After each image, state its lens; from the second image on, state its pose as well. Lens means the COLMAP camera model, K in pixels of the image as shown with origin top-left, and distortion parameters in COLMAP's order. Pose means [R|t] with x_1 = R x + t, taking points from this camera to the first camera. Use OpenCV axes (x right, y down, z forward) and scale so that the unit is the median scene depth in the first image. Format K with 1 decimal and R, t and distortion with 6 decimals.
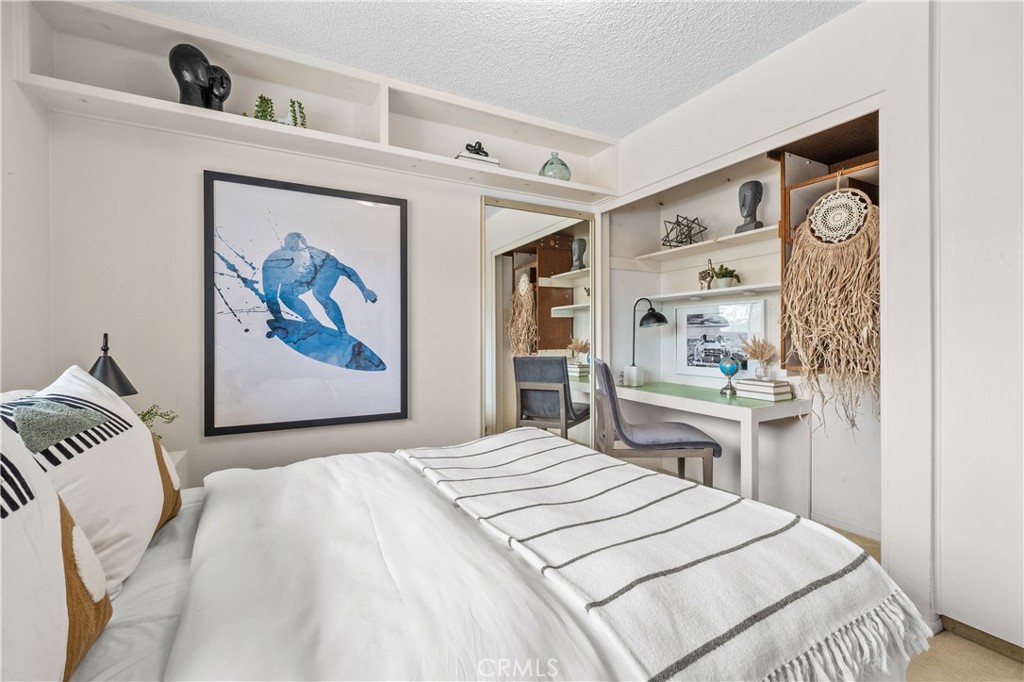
lens RADIAL K [[449.9, 0, 512.1], [0, 449.9, 336.3], [0, 0, 1]] dist [0.000852, 0.000063]
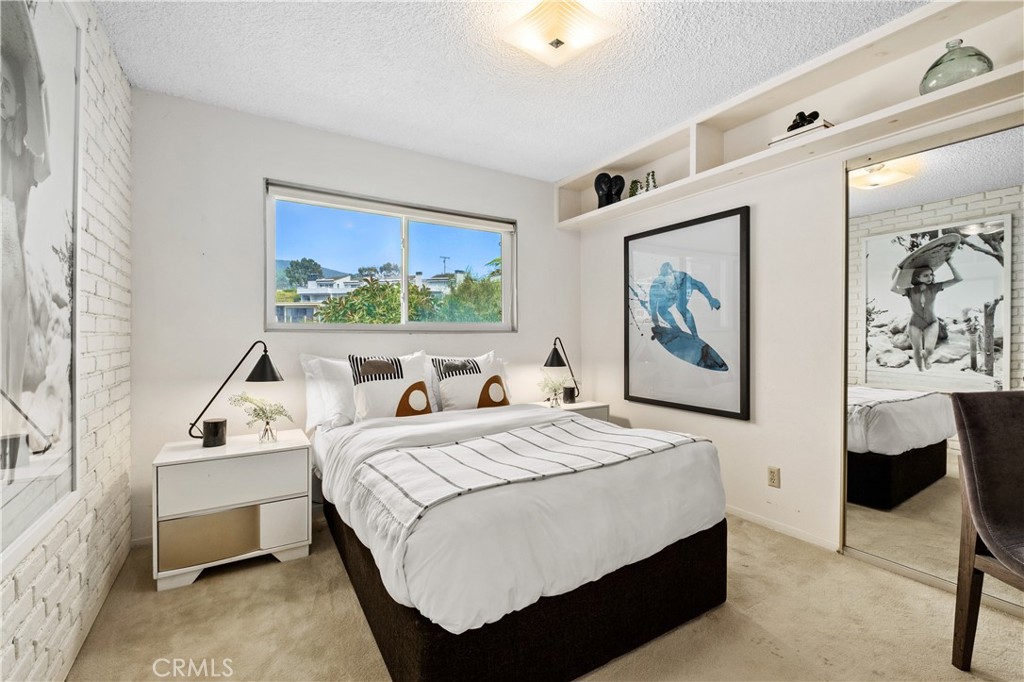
lens RADIAL K [[449.9, 0, 512.1], [0, 449.9, 336.3], [0, 0, 1]] dist [0.000852, 0.000063]
pose [[0.039779, 0.008080, -0.999176, 0.856772], [0.003597, 0.999960, 0.008230, -0.020989], [0.999202, -0.003921, 0.039748, 0.478429]]
